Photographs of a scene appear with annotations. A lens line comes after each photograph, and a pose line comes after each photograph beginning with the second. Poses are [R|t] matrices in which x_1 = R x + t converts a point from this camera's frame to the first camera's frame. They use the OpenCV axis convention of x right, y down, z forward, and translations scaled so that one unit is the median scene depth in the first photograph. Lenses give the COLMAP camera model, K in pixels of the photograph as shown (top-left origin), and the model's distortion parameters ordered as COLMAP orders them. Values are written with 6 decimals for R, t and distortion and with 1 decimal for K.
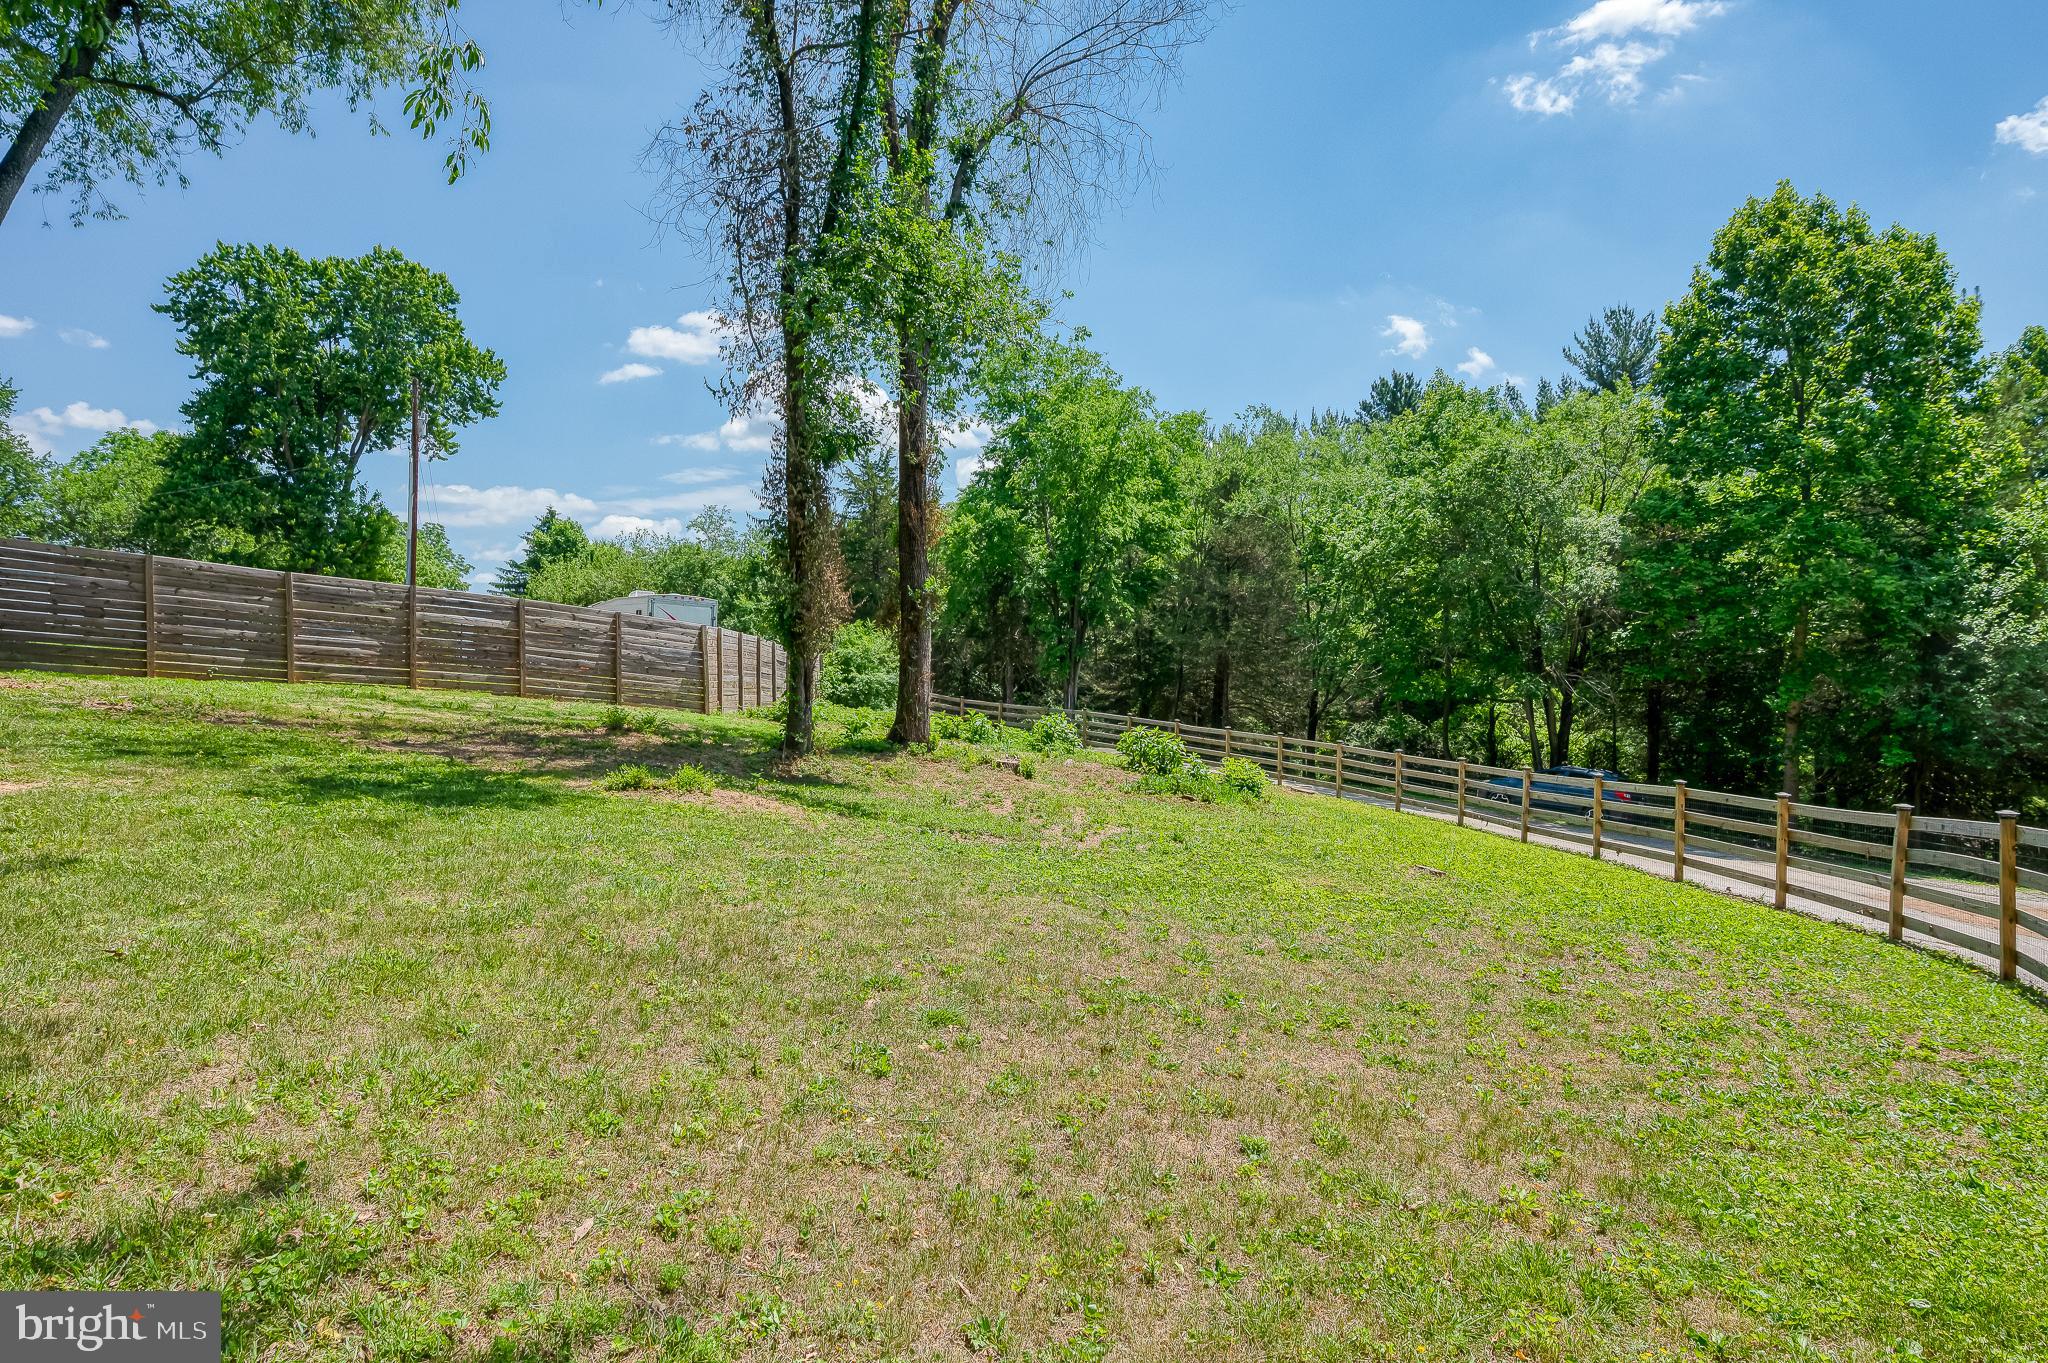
lens RADIAL K [[1039.2, 0, 997.0], [0, 1039.2, 690.7], [0, 0, 1]] dist [0.002273, 0.000264]
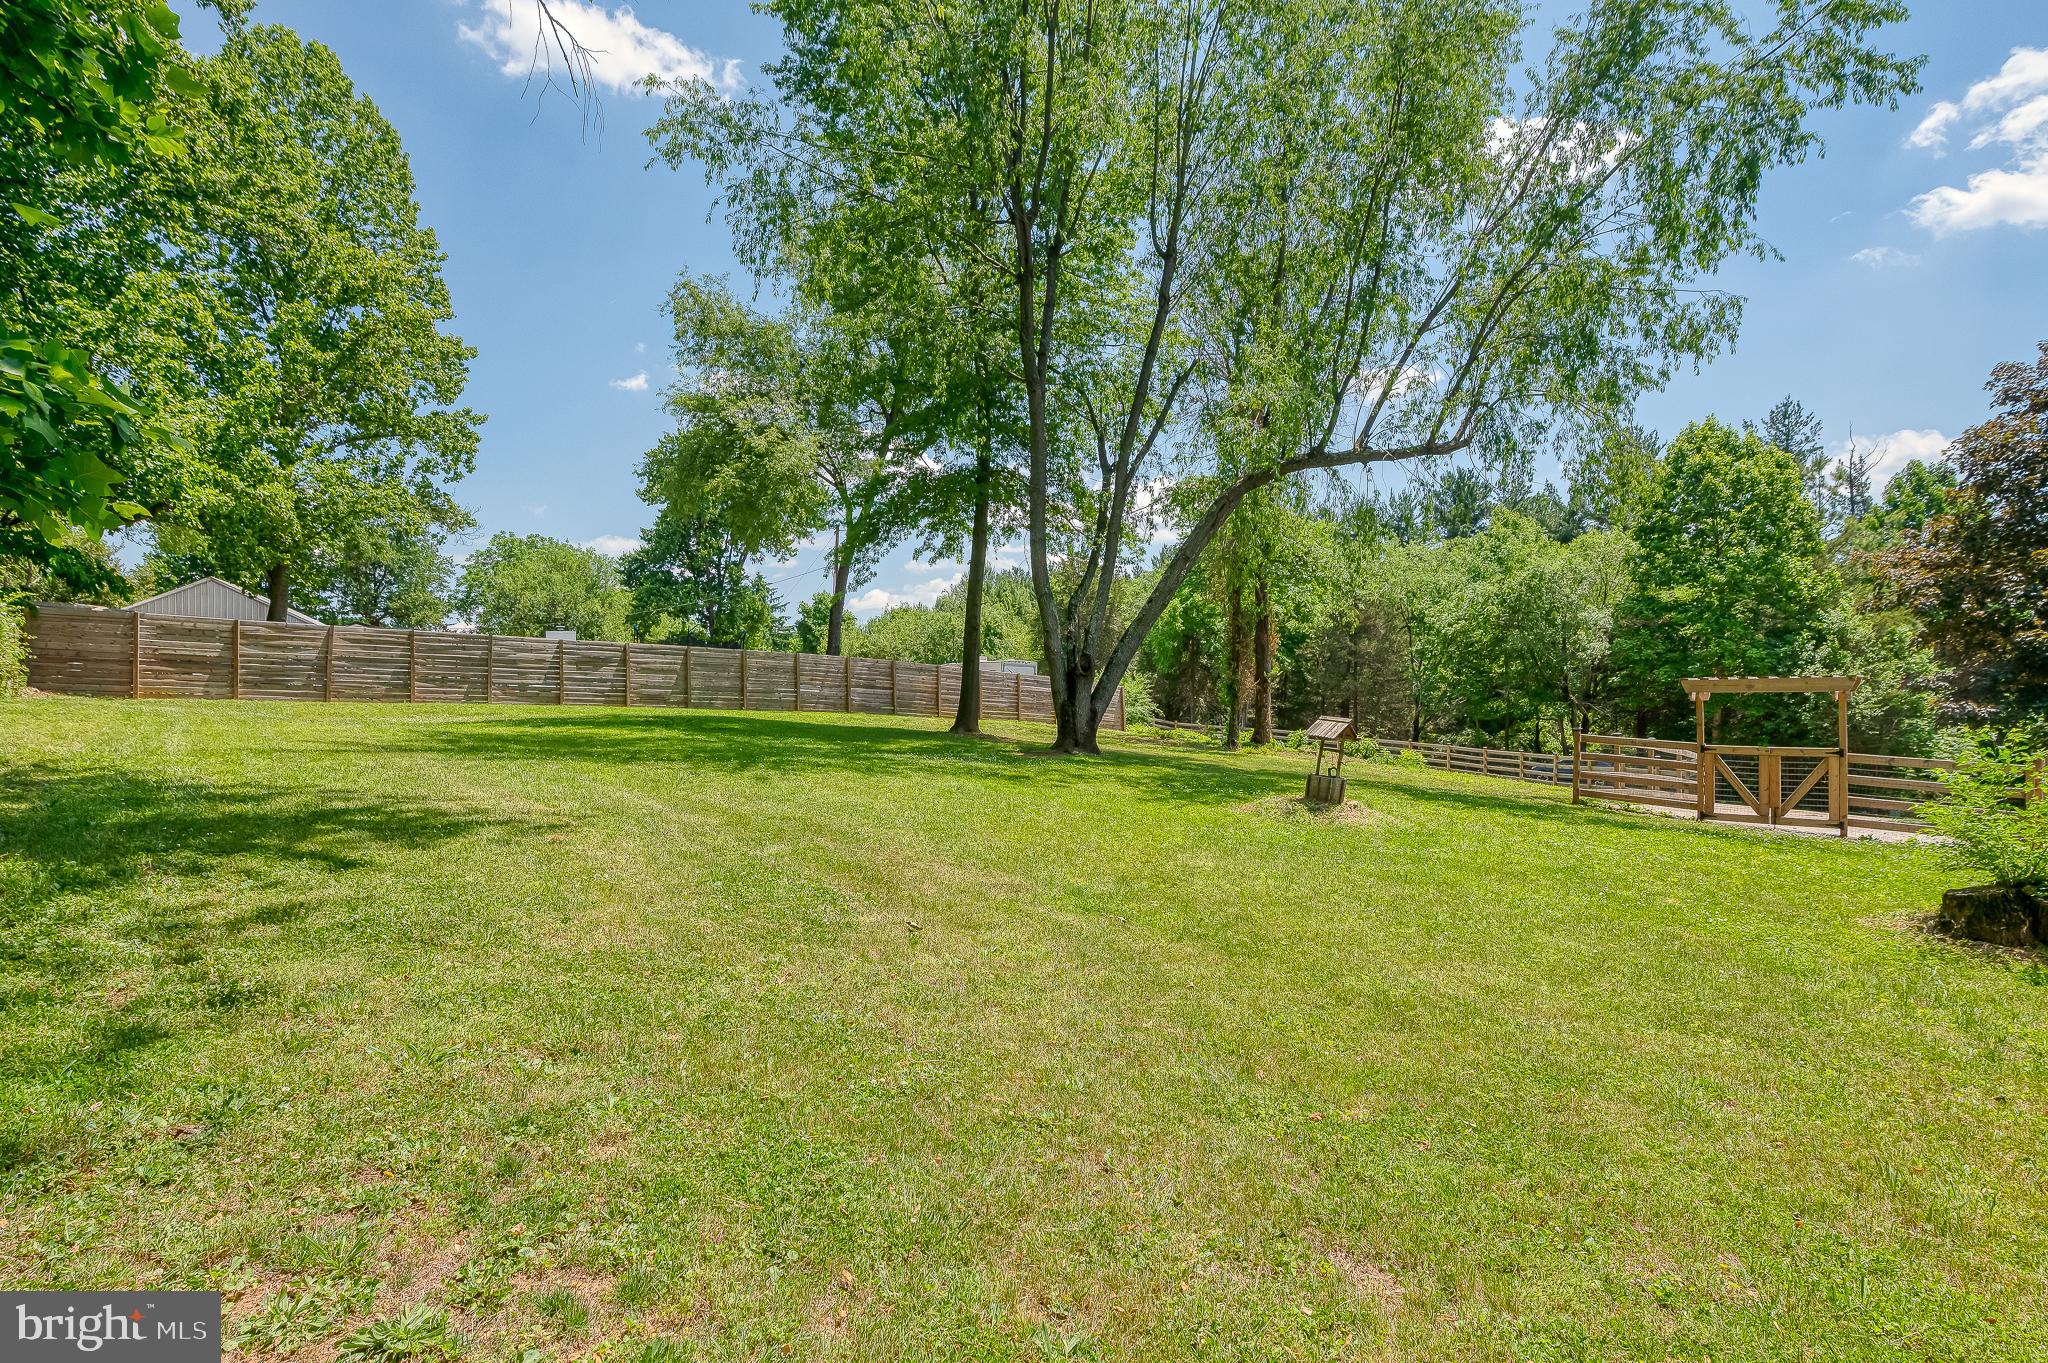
lens RADIAL K [[934.1, 0, 1024.2], [0, 934.1, 718.4], [0, 0, 1]] dist [0.001282, 0.000158]
pose [[0.998026, -0.013433, -0.061349, -0.250408], [0.013664, 0.999901, 0.003343, -0.007586], [0.061298, -0.004175, 0.998111, -0.541730]]
